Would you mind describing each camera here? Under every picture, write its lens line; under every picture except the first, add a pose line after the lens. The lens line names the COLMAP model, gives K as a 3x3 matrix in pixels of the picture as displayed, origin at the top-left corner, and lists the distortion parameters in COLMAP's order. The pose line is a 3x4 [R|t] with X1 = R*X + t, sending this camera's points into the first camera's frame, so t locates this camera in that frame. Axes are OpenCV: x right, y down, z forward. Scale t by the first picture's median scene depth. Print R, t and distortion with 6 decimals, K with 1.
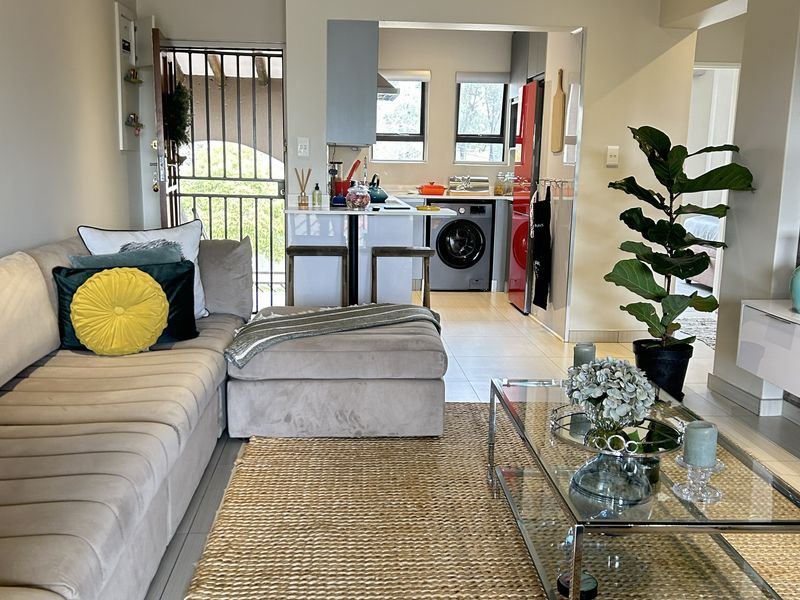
lens RADIAL K [[779.1, 0, 402.3], [0, 779.1, 306.9], [0, 0, 1]] dist [0.035947, 0.000000]
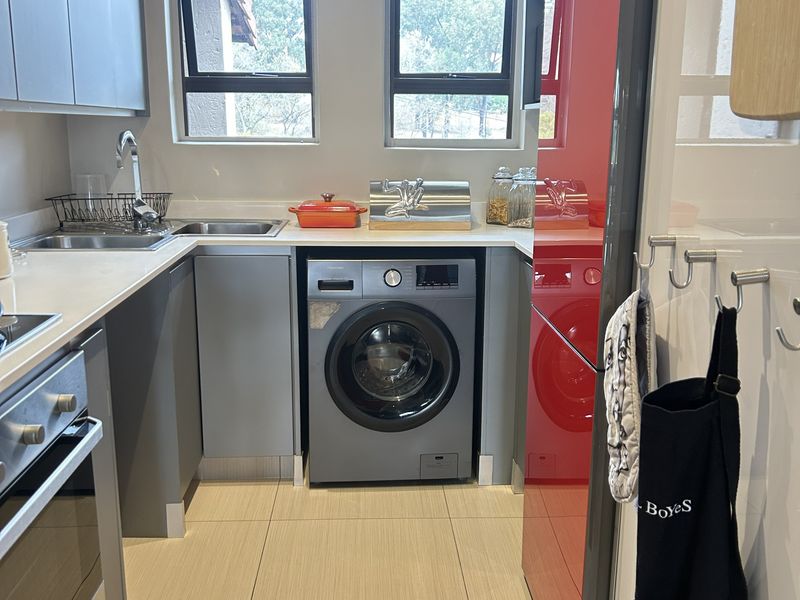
lens RADIAL K [[809.8, 0, 402.2], [0, 809.8, 299.4], [0, 0, 1]] dist [0.042578, 0.000000]
pose [[0.999631, -0.008998, -0.025637, 0.085910], [0.009657, 0.999623, 0.025703, -0.117445], [0.025396, -0.025941, 0.999341, 0.590909]]
